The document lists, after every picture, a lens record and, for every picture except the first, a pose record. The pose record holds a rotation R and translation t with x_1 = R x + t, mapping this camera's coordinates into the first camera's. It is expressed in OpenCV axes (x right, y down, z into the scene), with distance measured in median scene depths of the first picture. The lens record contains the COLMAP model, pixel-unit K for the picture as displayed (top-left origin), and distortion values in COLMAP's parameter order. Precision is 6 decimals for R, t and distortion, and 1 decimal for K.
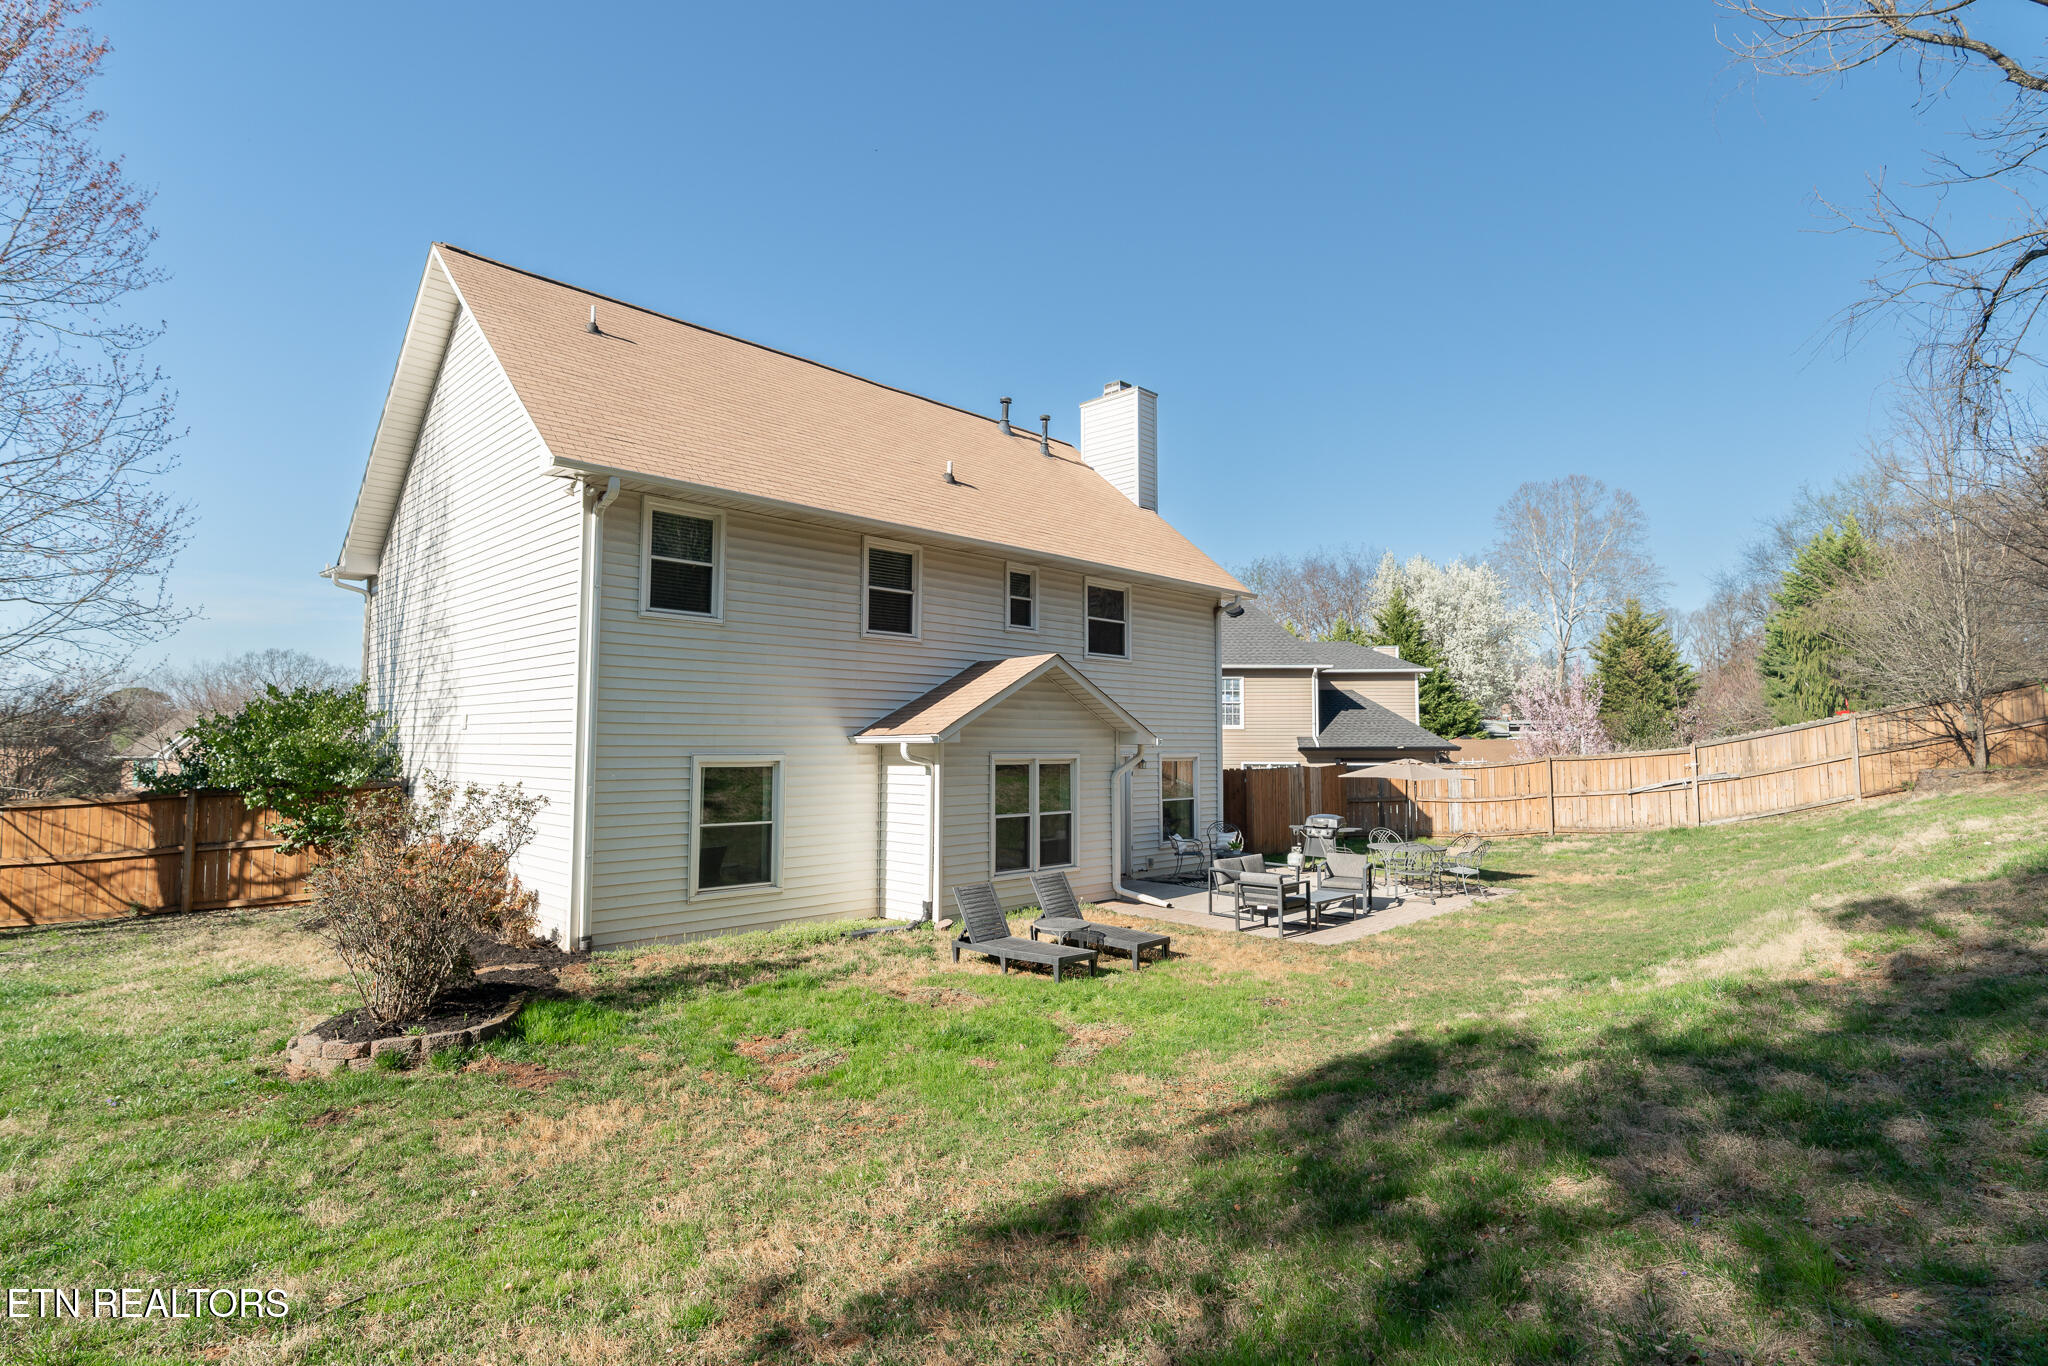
lens RADIAL K [[1033.6, 0, 1017.3], [0, 1033.6, 680.4], [0, 0, 1]] dist [-0.015908, 0.001740]
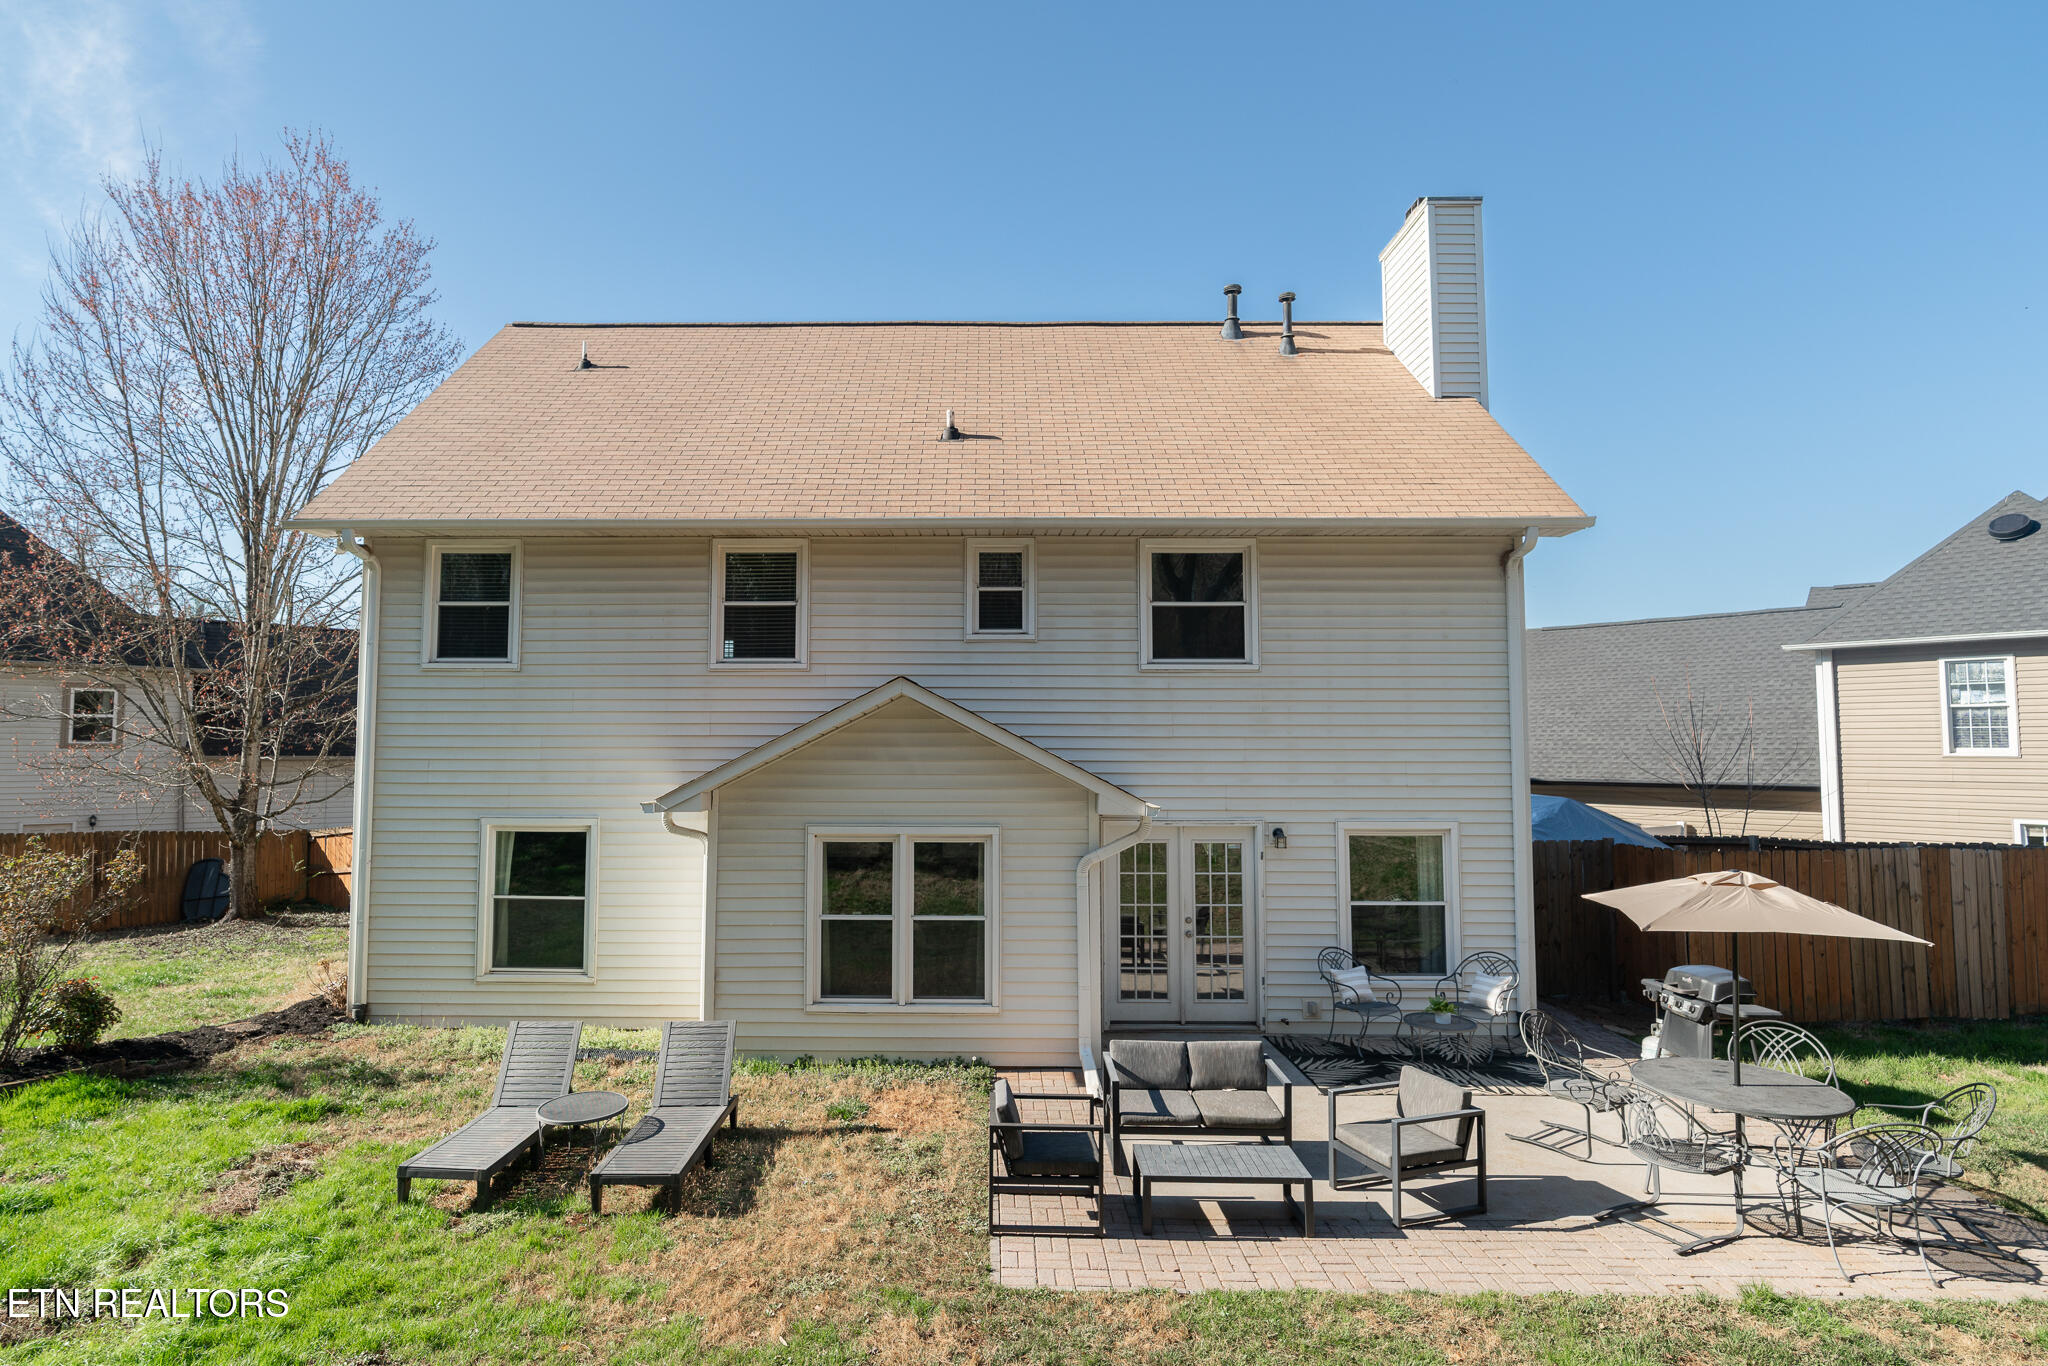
lens RADIAL K [[1087.2, 0, 1014.0], [0, 1087.2, 682.7], [0, 0, 1]] dist [-0.006834, 0.001564]
pose [[0.688045, -0.044673, -0.724291, 0.587345], [0.045999, 0.998781, -0.017906, -0.006076], [0.724208, -0.020996, 0.689262, 0.578779]]
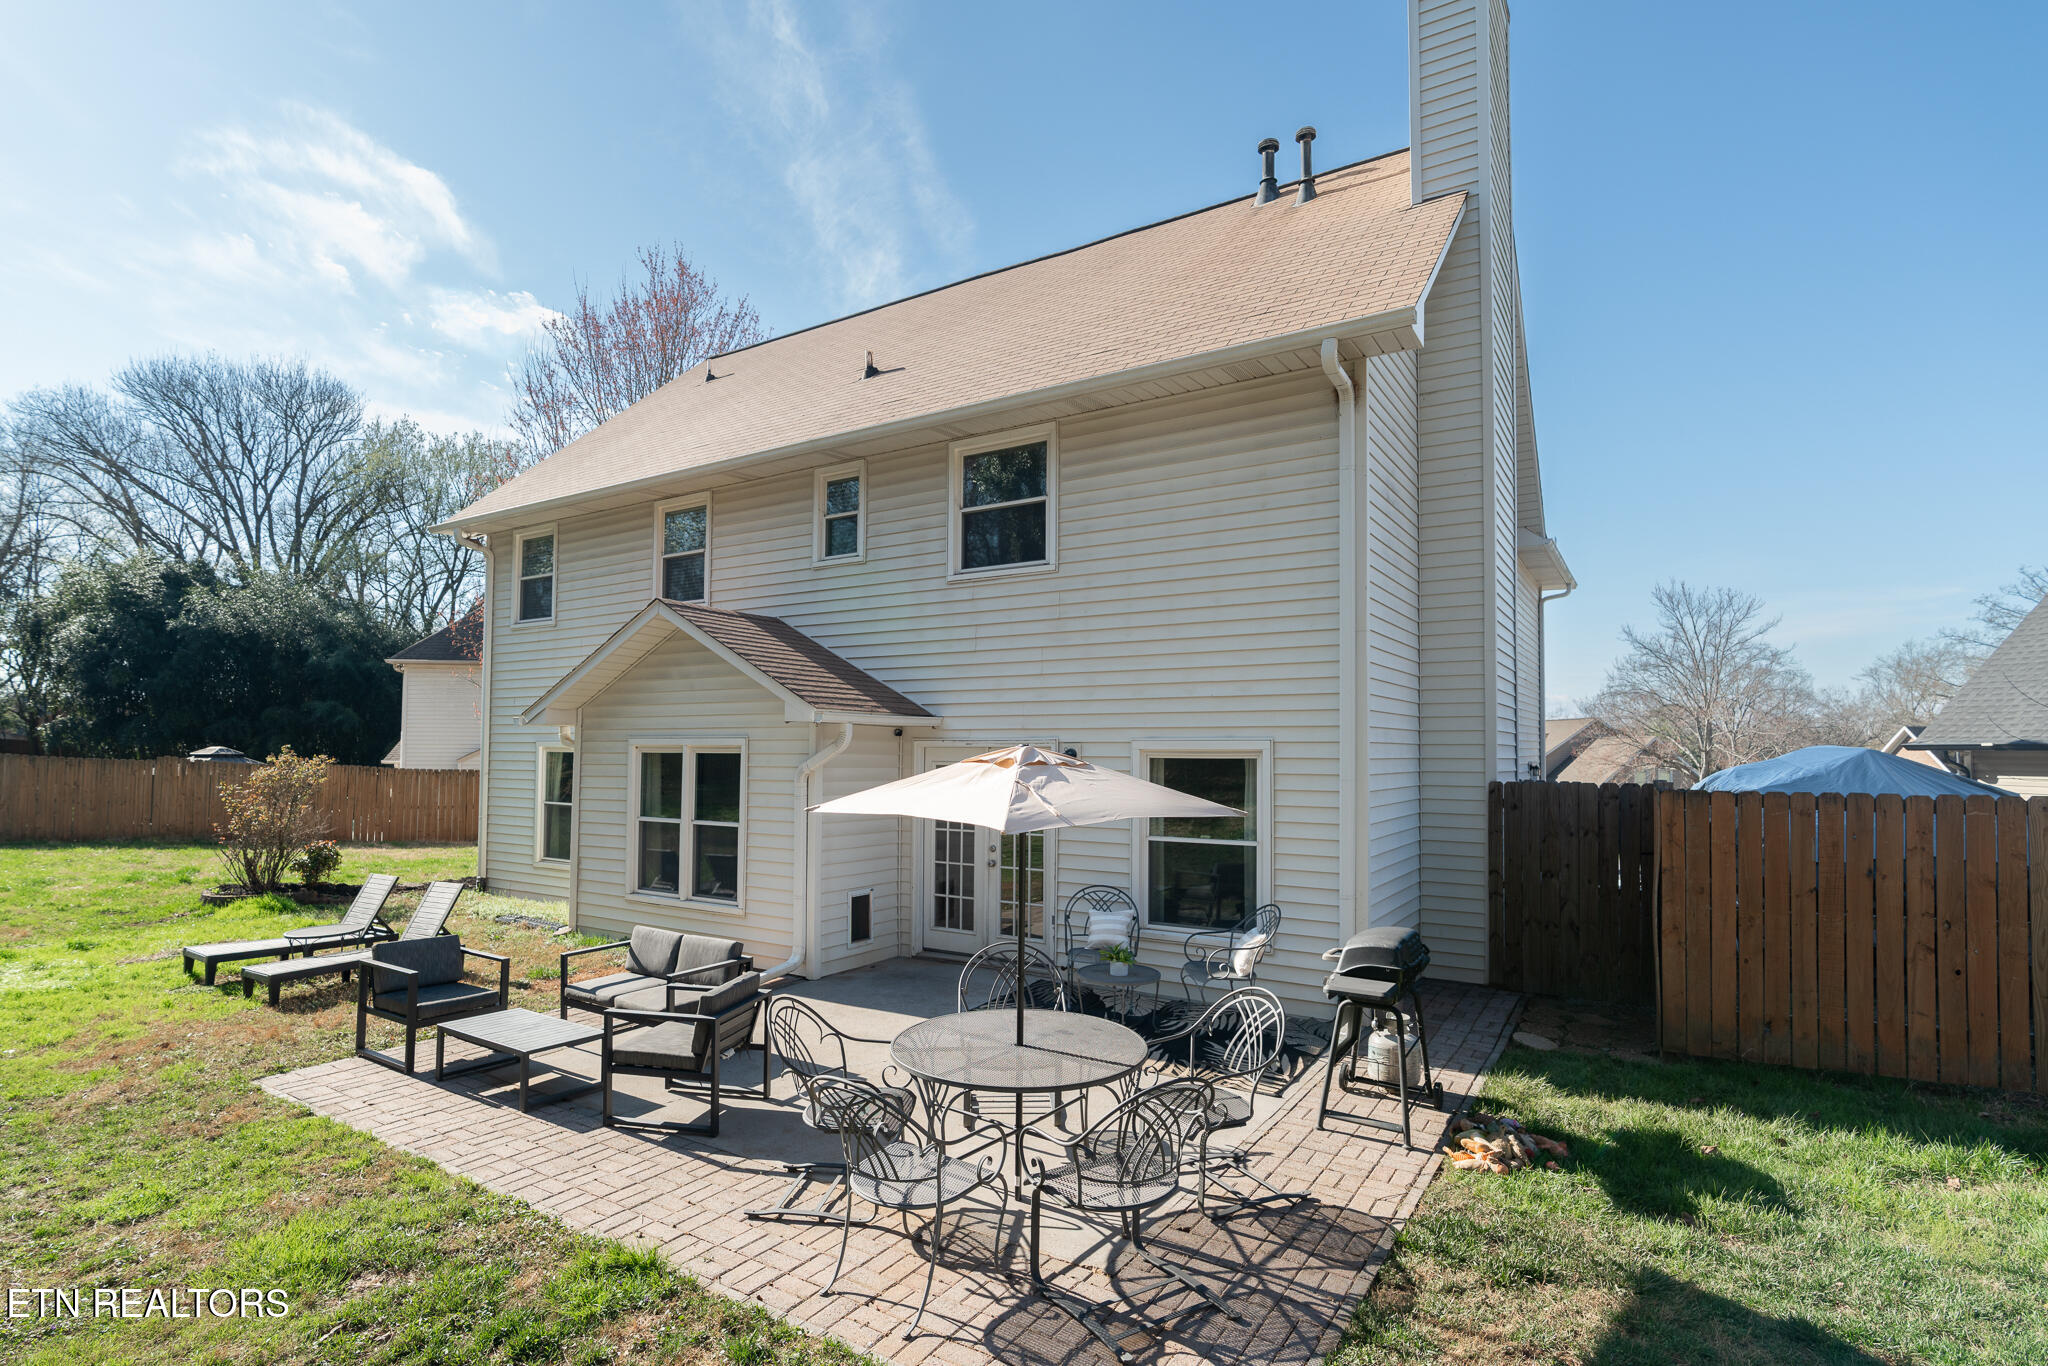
lens RADIAL K [[1033.6, 0, 972.1], [0, 1033.6, 712.5], [0, 0, 1]] dist [-0.015908, 0.001740]
pose [[0.185496, -0.030750, -0.982164, 0.773499], [0.062303, 0.997867, -0.019474, 0.078716], [0.980668, -0.057580, 0.187016, 1.068286]]
